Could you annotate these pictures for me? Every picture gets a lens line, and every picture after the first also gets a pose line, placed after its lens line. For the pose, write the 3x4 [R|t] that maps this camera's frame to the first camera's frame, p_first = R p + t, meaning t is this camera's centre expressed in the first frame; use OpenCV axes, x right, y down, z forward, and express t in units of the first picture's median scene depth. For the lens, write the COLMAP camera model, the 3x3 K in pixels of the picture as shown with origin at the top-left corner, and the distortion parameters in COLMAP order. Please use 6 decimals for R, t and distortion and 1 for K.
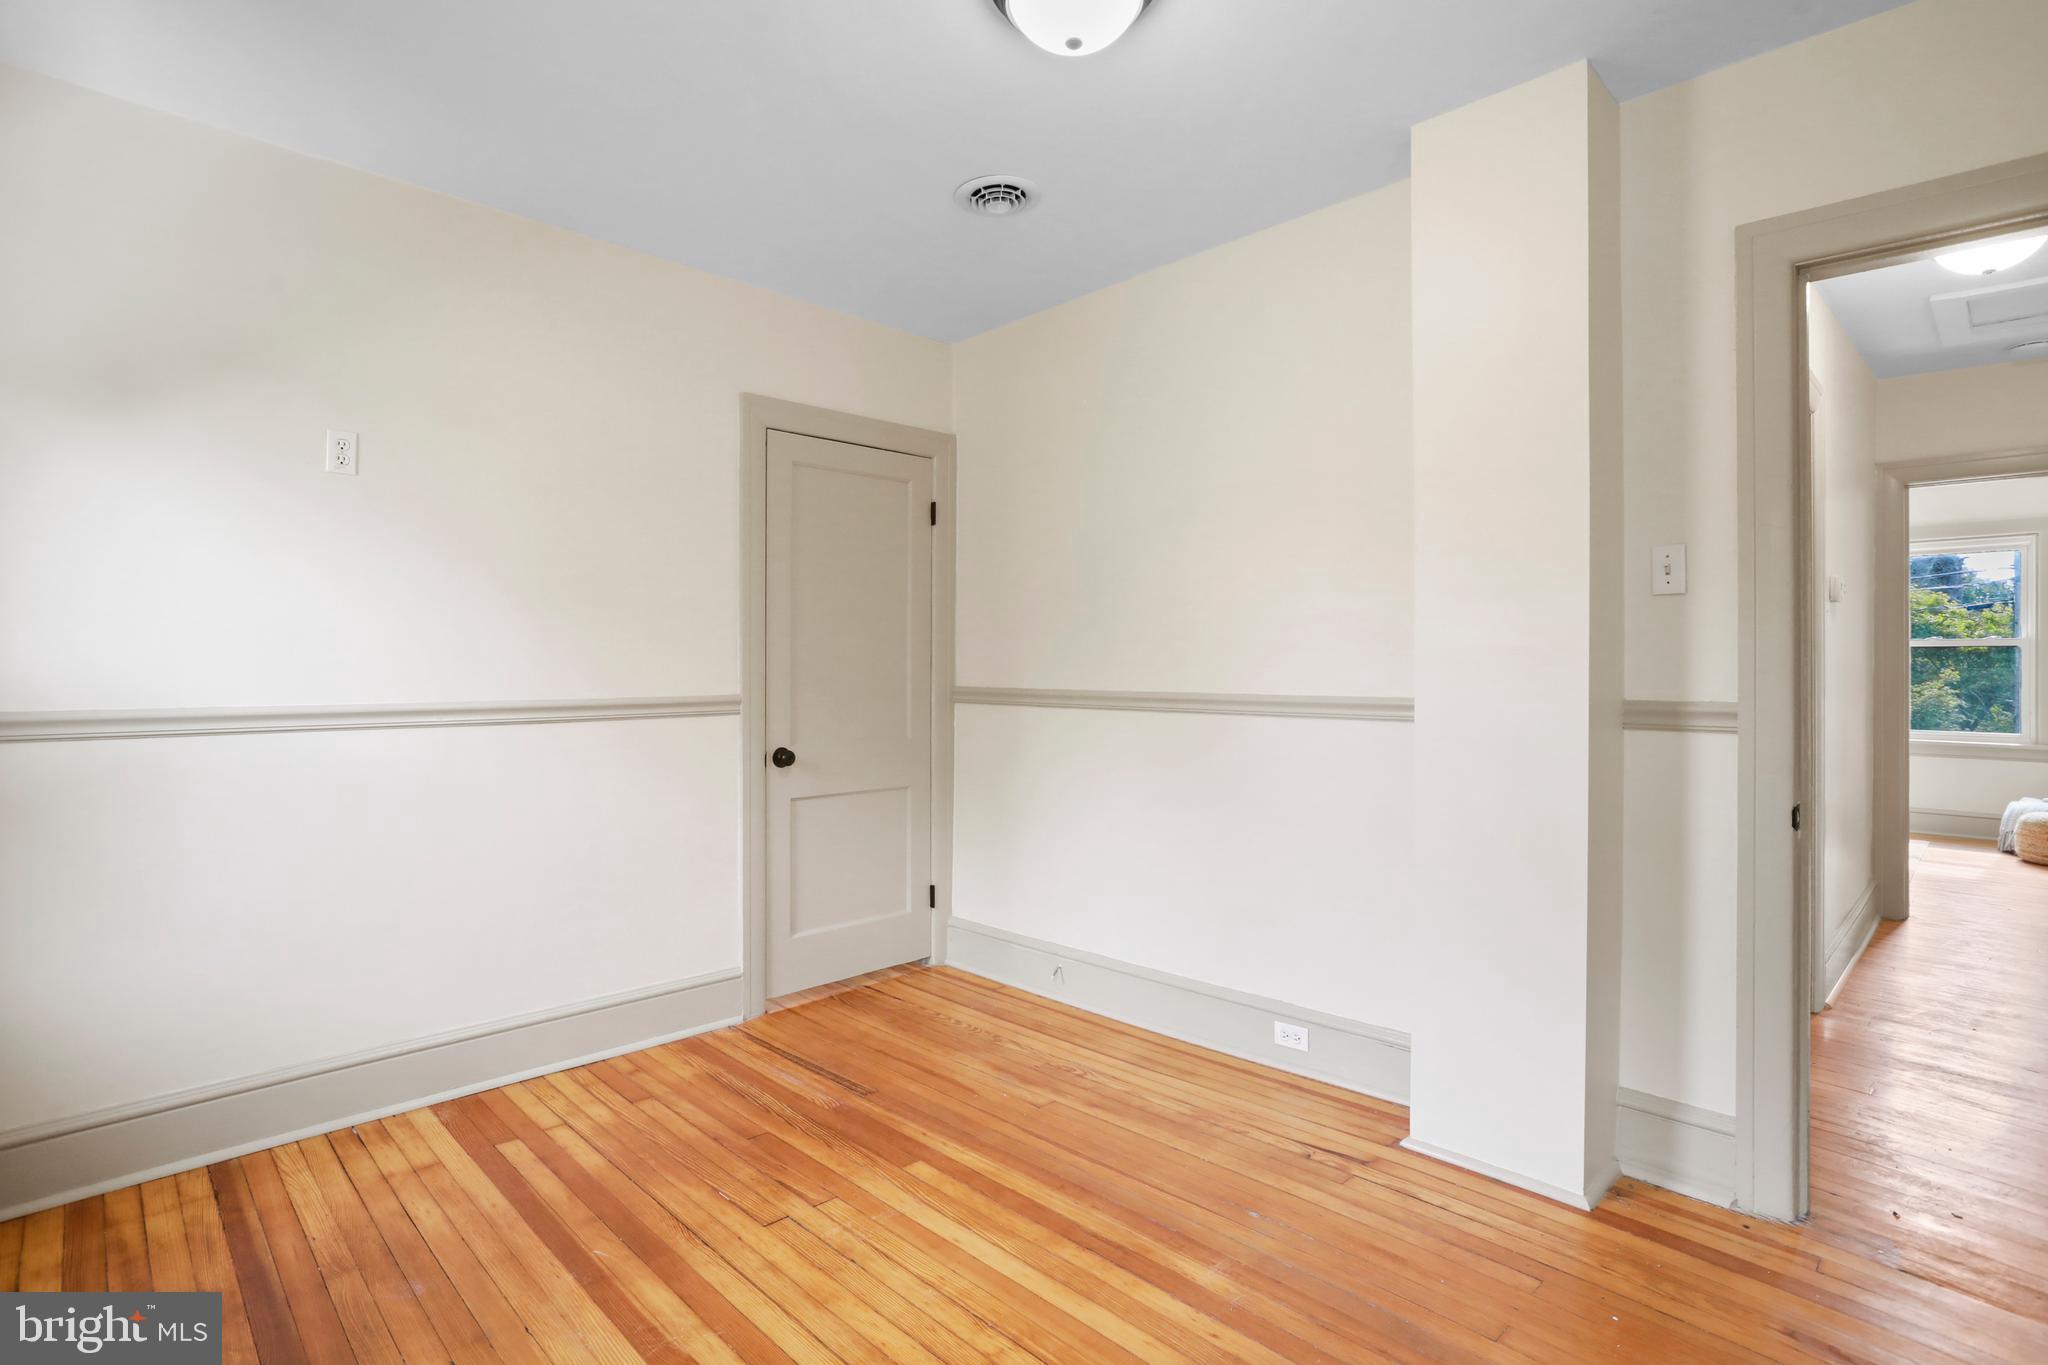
lens RADIAL K [[993.0, 0, 1027.8], [0, 993.0, 664.1], [0, 0, 1]] dist [-0.064608, 0.035542]
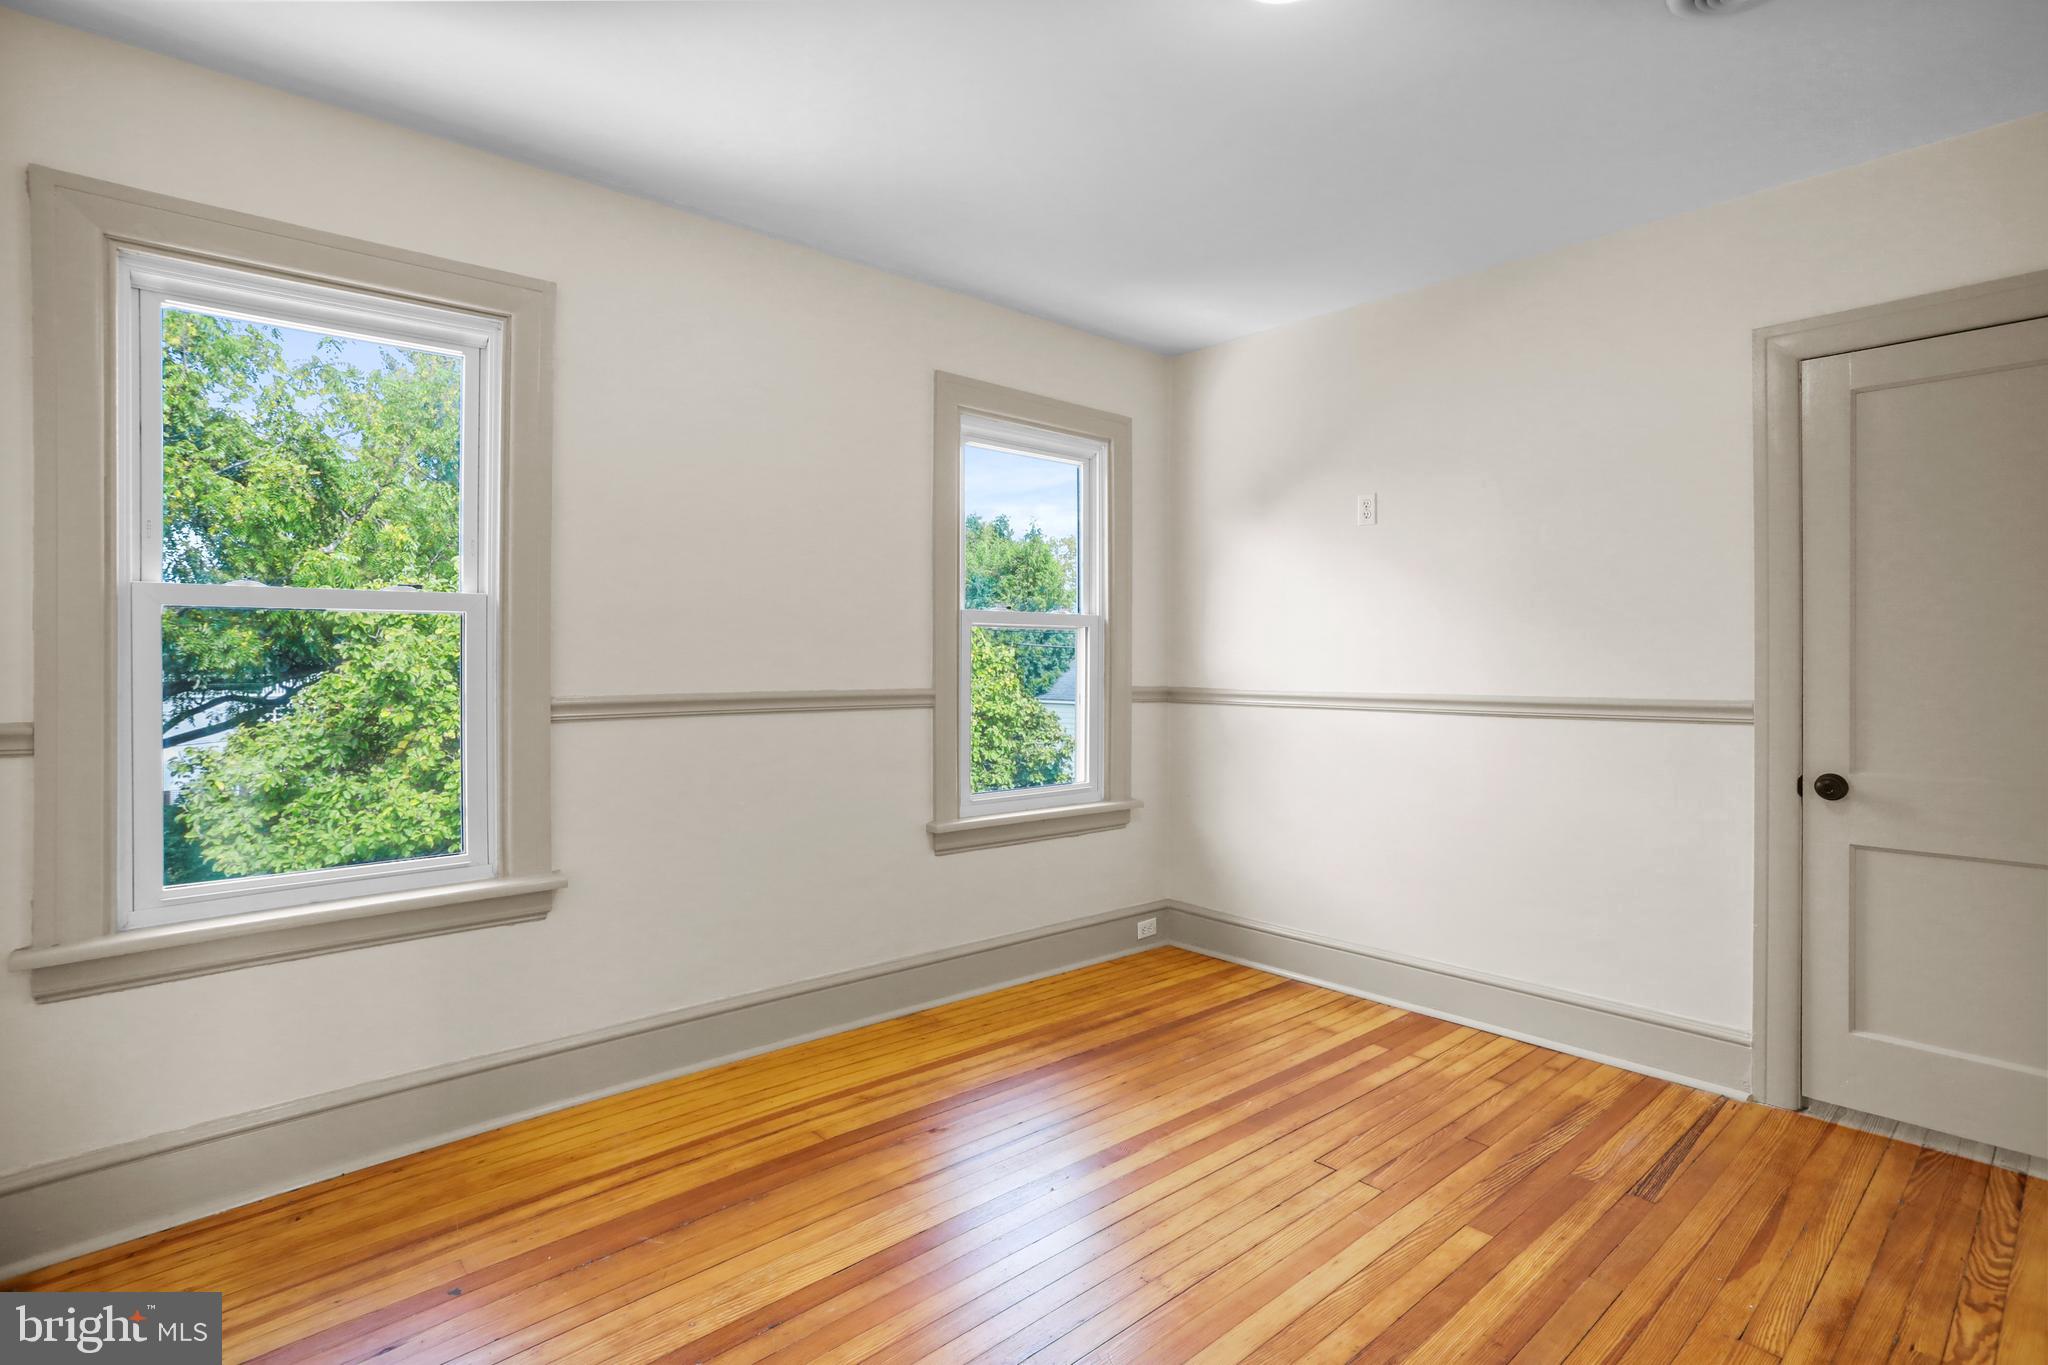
lens RADIAL K [[993.0, 0, 1027.8], [0, 993.0, 664.1], [0, 0, 1]] dist [-0.064608, 0.035542]
pose [[-0.047457, 0.005891, -0.998856, 0.715836], [0.005203, 0.999970, 0.005651, -0.009733], [0.998860, -0.004929, -0.047486, 0.585738]]
